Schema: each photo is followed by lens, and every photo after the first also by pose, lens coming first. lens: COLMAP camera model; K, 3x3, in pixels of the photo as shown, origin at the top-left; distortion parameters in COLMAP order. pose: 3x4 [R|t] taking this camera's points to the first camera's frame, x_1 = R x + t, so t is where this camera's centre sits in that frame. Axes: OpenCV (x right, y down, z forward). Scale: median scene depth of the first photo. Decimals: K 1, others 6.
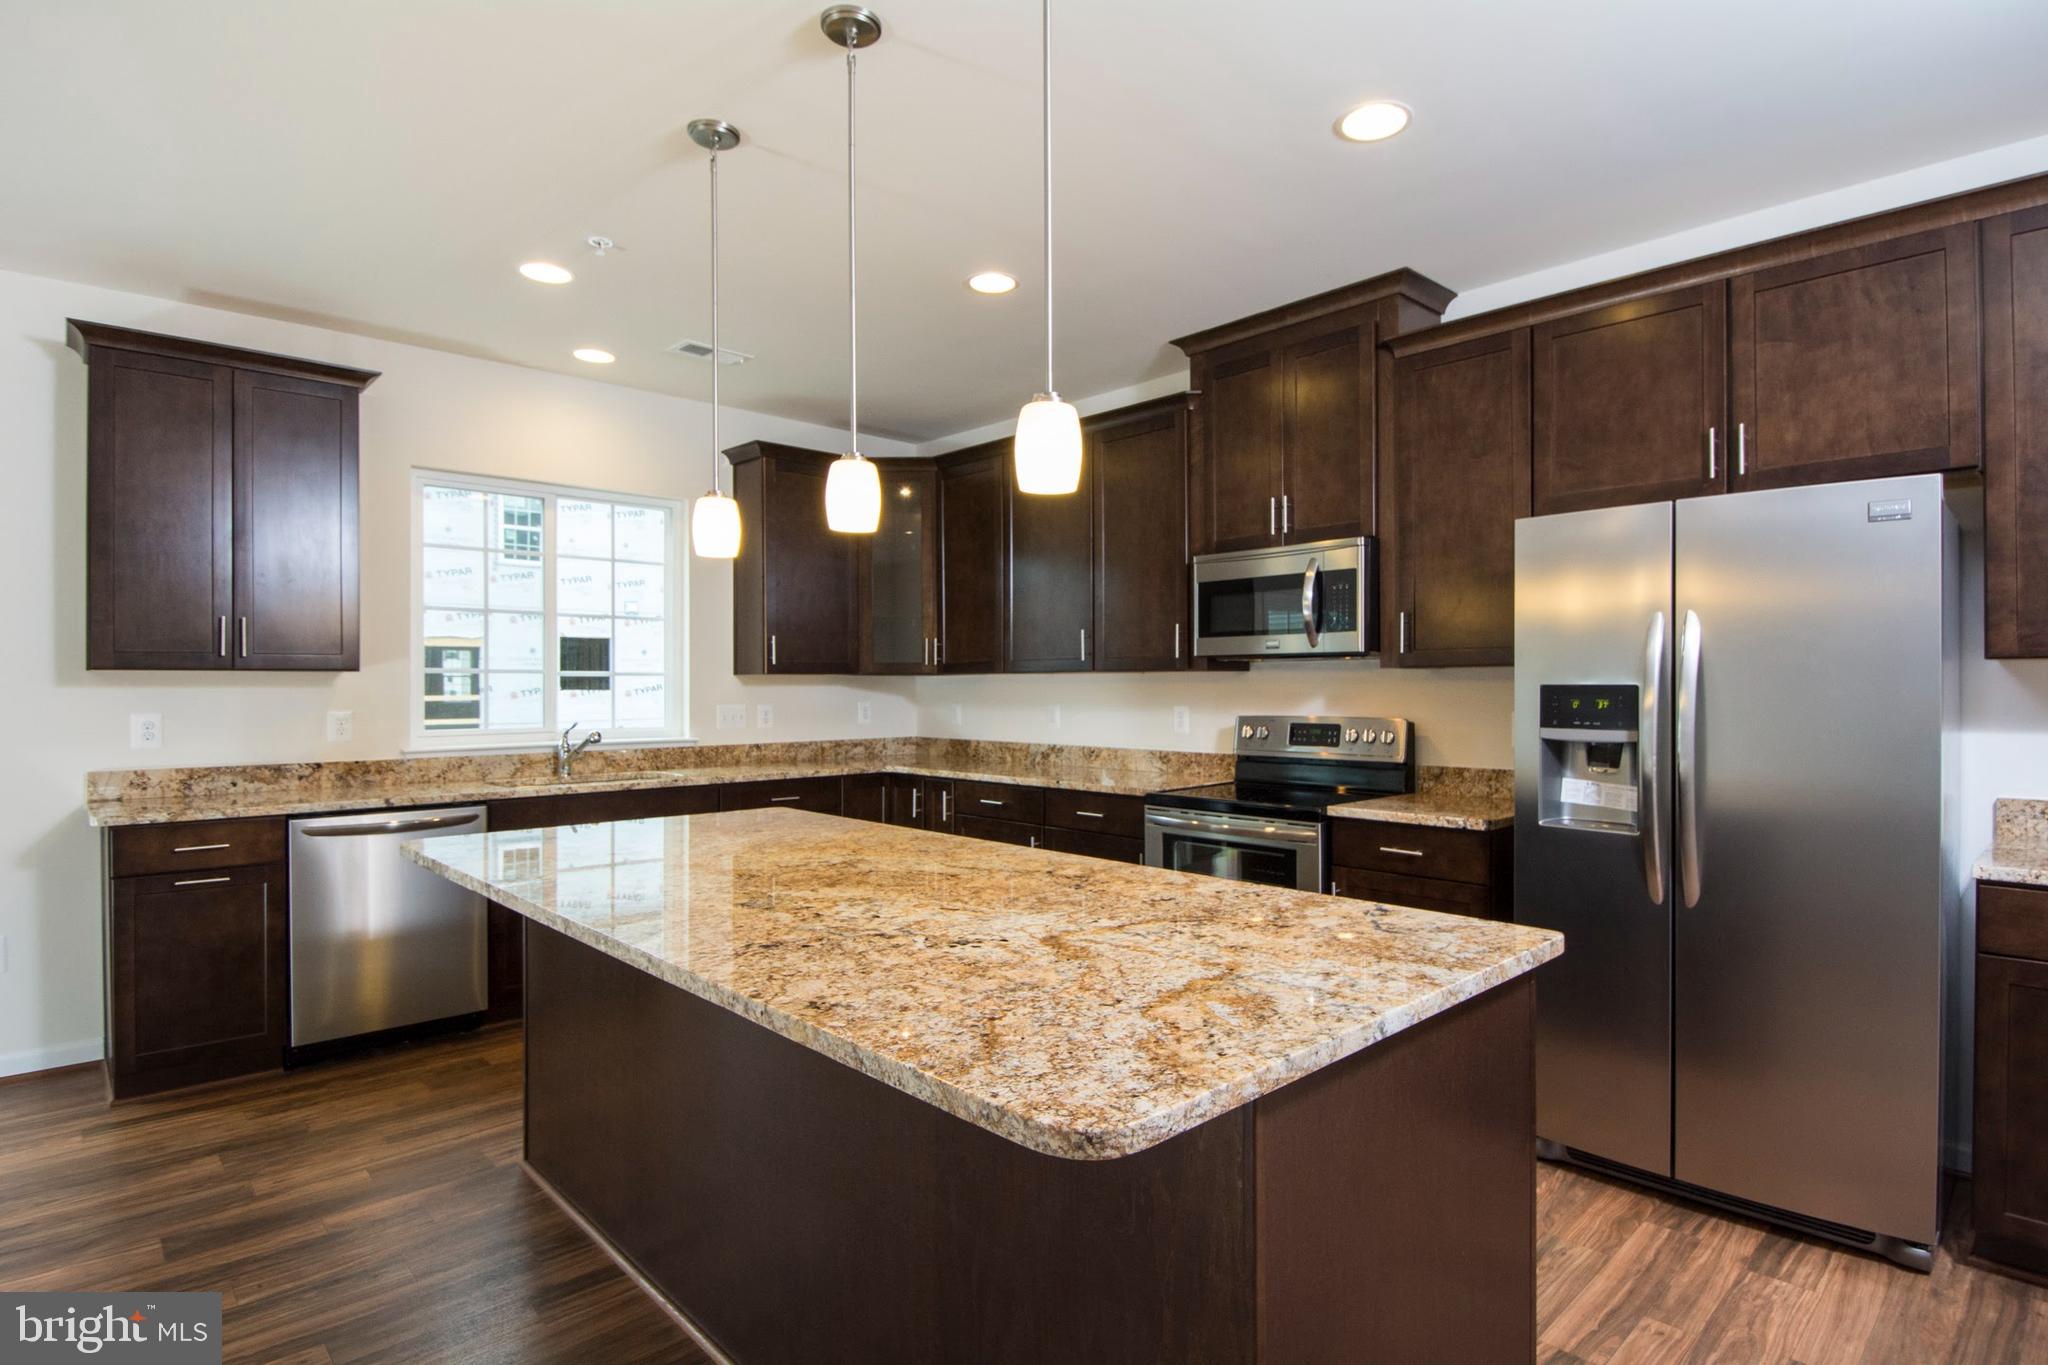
lens RADIAL K [[1033.6, 0, 1046.5], [0, 1033.6, 694.2], [0, 0, 1]] dist [-0.013339, -0.005617]
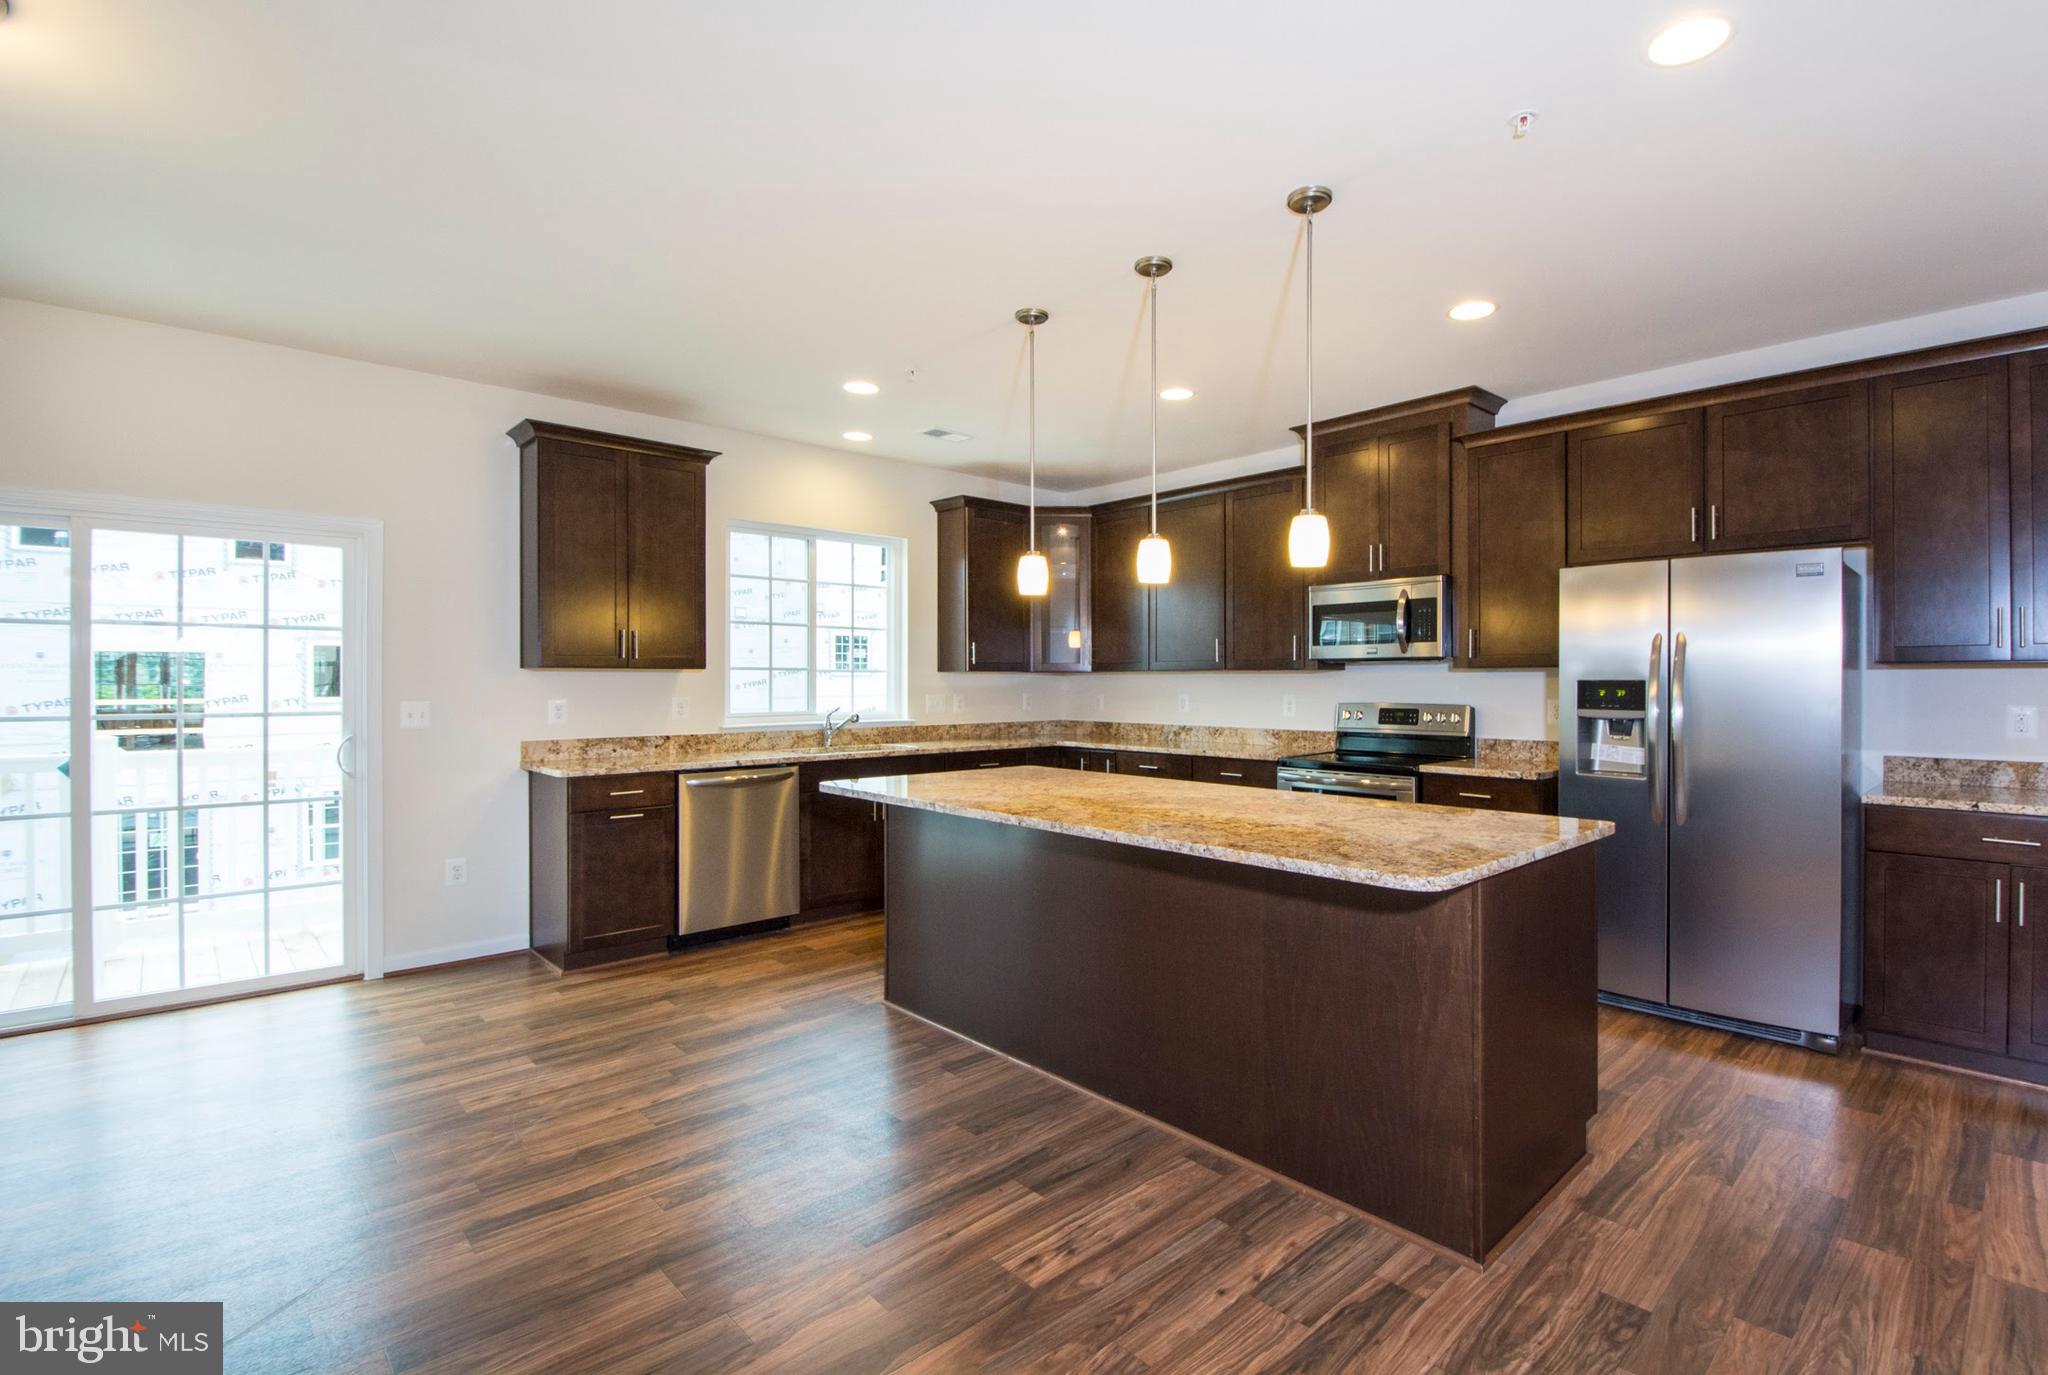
lens RADIAL K [[933.0, 0, 1058.8], [0, 933.0, 688.6], [0, 0, 1]] dist [-0.015075, -0.002911]
pose [[0.999909, 0.001948, -0.013337, -0.196491], [-0.001951, 0.999998, -0.000189, 0.003677], [0.013336, 0.000215, 0.999911, -0.275006]]
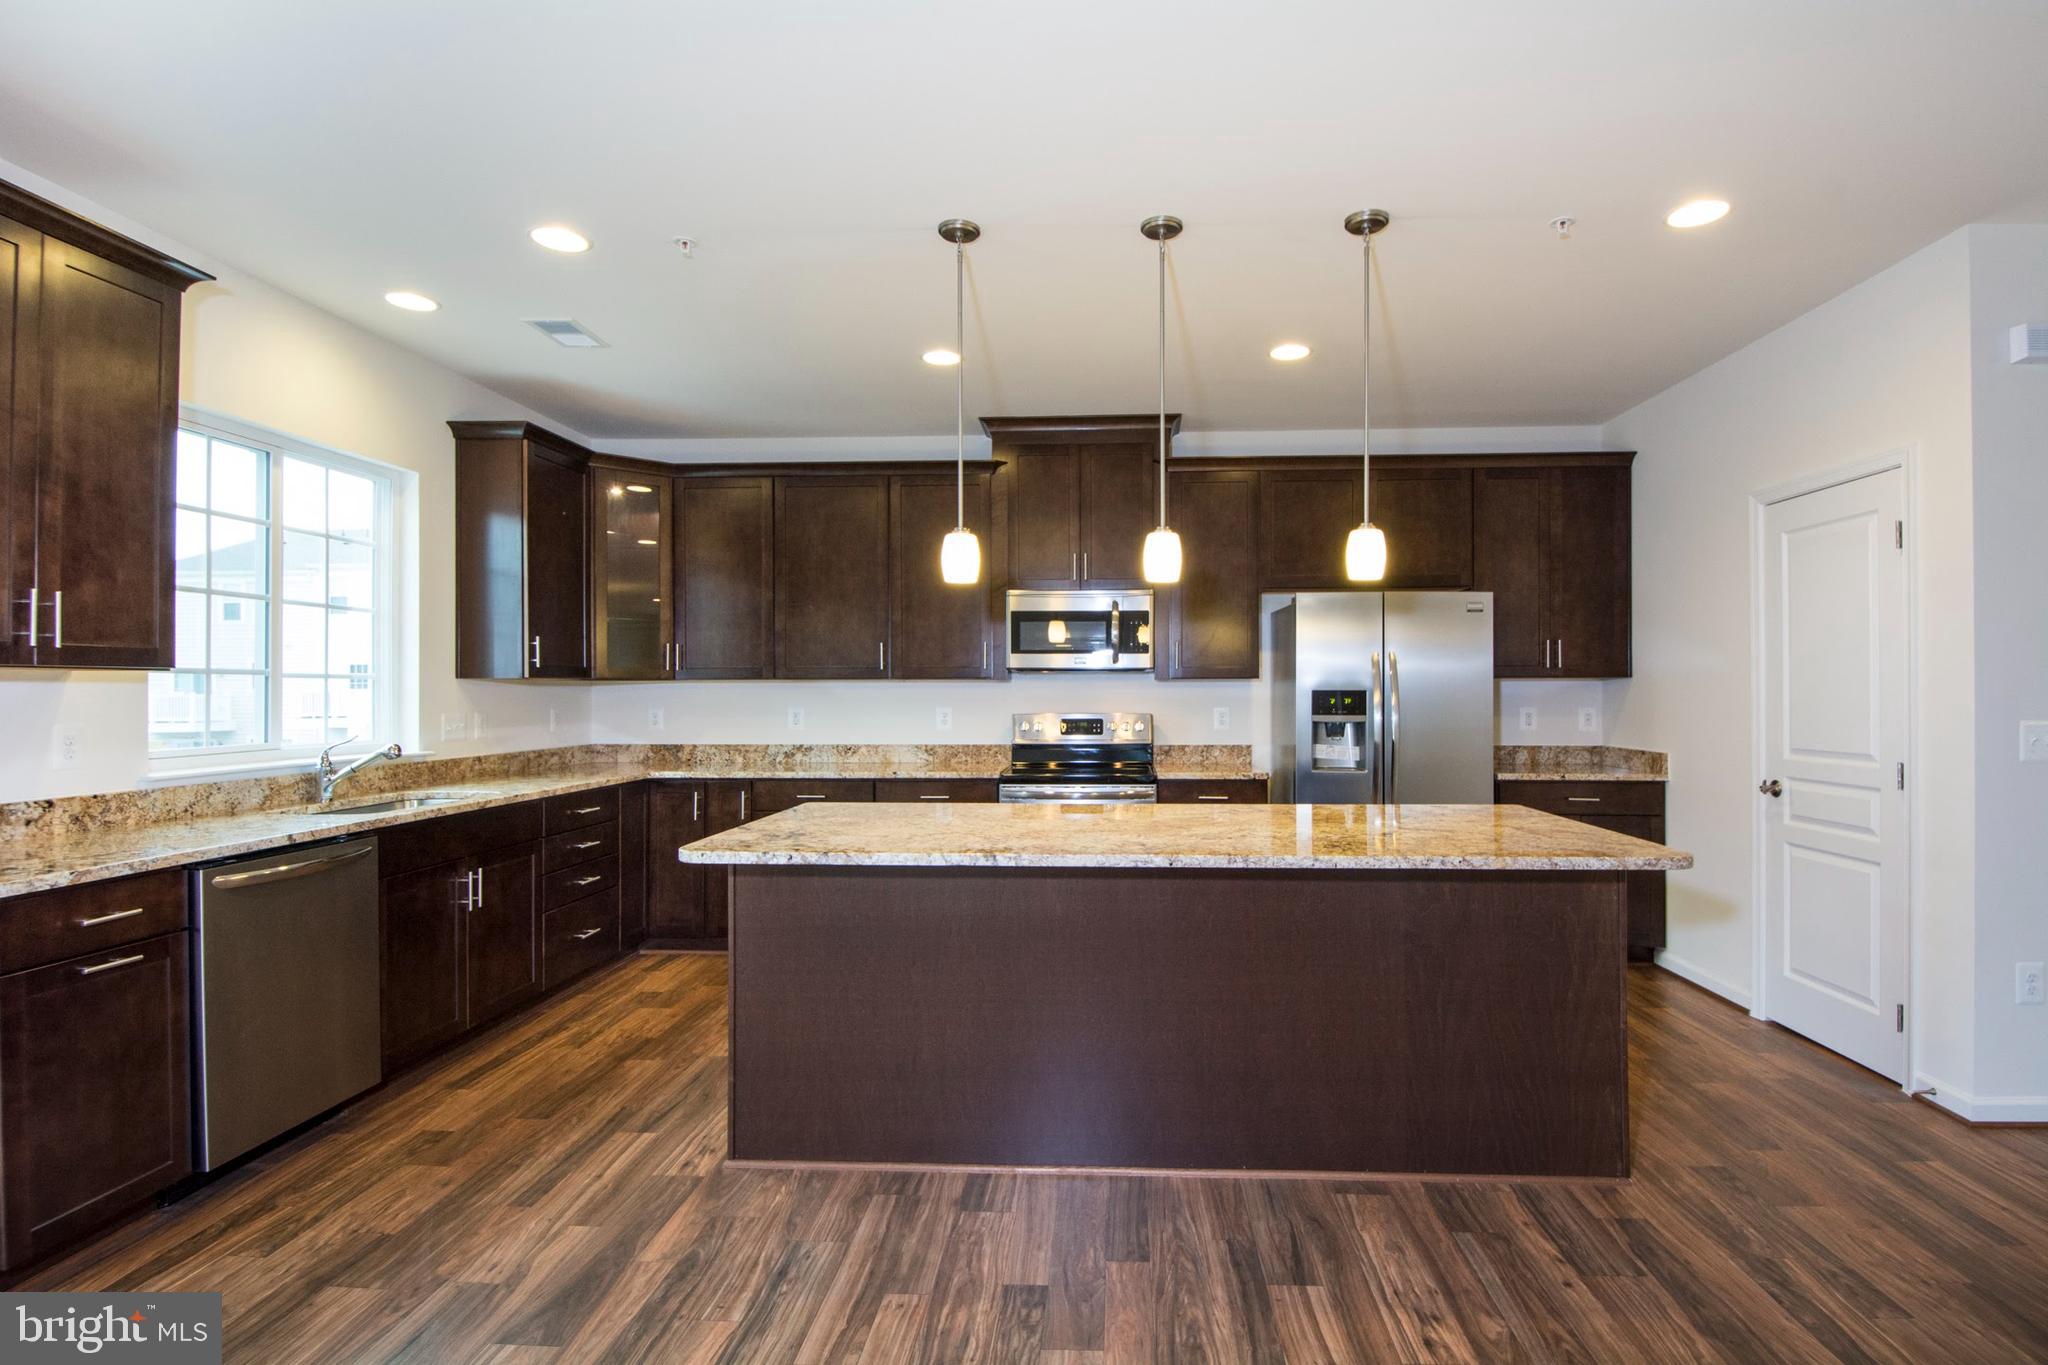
lens RADIAL K [[1052.4, 0, 1033.8], [0, 1052.4, 654.8], [0, 0, 1]] dist [0.000230, -0.006031]
pose [[0.737128, 0.023314, 0.675351, -0.807389], [0.004532, 0.999212, -0.039440, -0.000824], [-0.675738, 0.032133, 0.736441, 0.016965]]
